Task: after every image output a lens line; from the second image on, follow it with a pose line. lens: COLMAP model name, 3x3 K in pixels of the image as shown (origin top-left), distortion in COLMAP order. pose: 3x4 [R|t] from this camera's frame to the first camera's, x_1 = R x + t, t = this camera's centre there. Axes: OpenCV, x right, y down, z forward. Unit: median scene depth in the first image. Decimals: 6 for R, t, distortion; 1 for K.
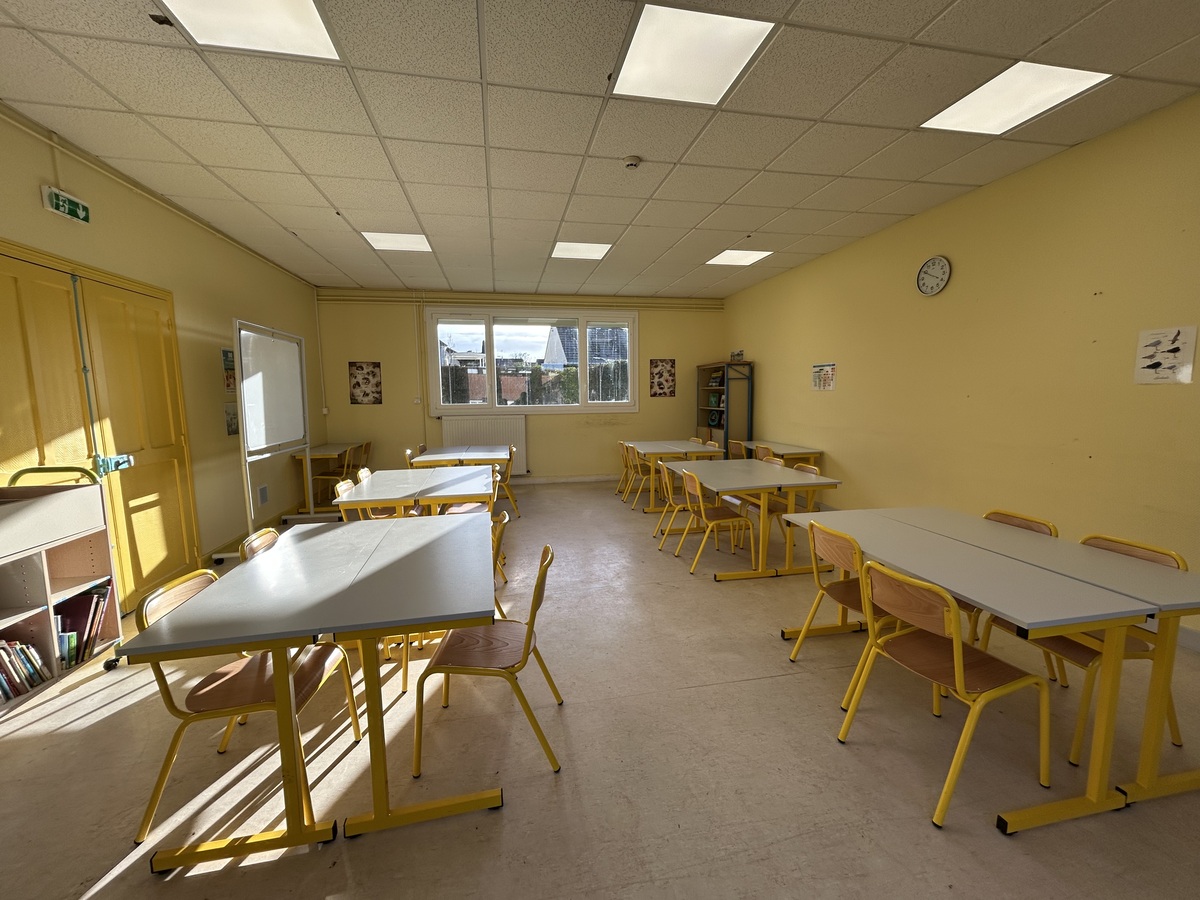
lens RADIAL K [[487.1, 0, 601.0], [0, 487.1, 449.0], [0, 0, 1]] dist [0.003079, 0.000139]
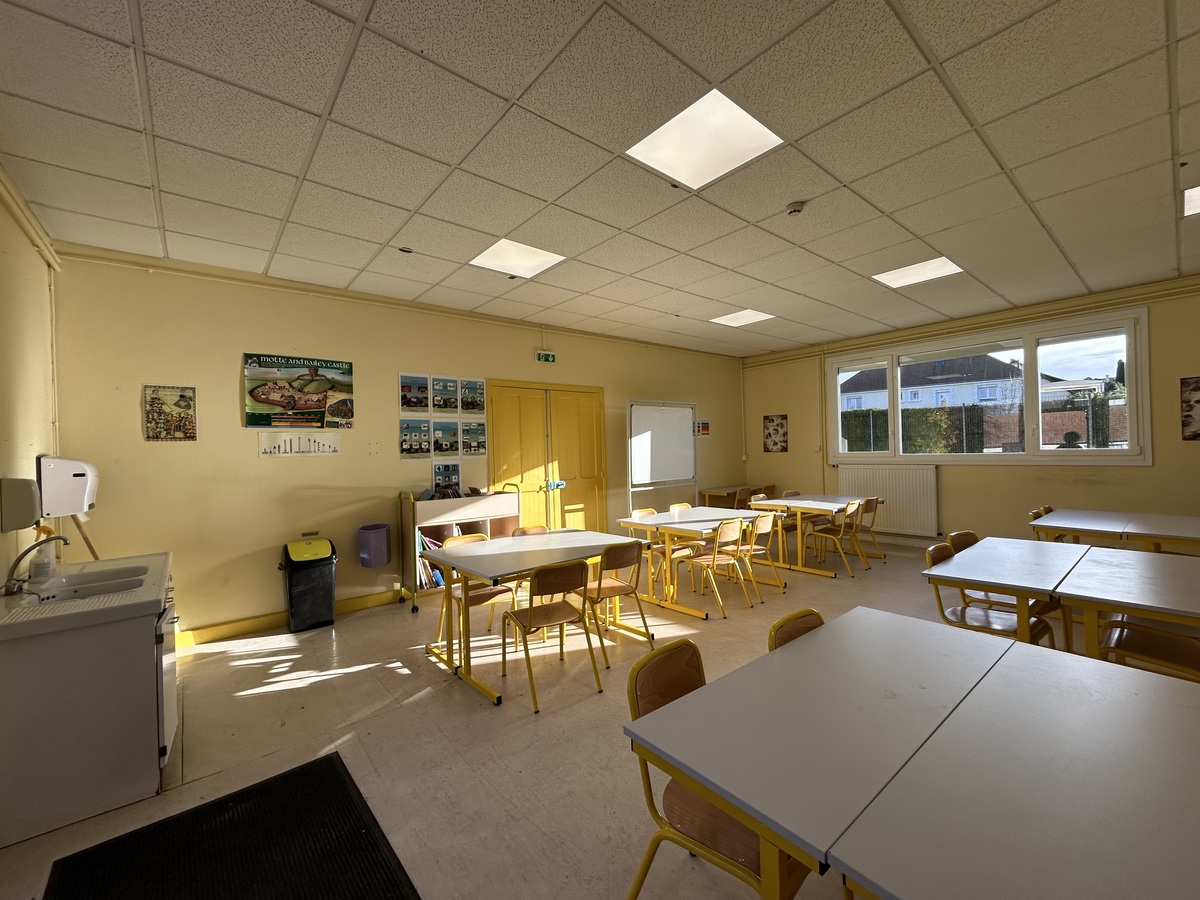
lens RADIAL K [[487.1, 0, 601.8], [0, 487.1, 452.6], [0, 0, 1]] dist [0.003079, 0.000139]
pose [[0.480274, 0.004661, -0.877106, 0.595235], [-0.078543, 0.996197, -0.037713, -0.030060], [0.873595, 0.087003, 0.478814, 0.195609]]
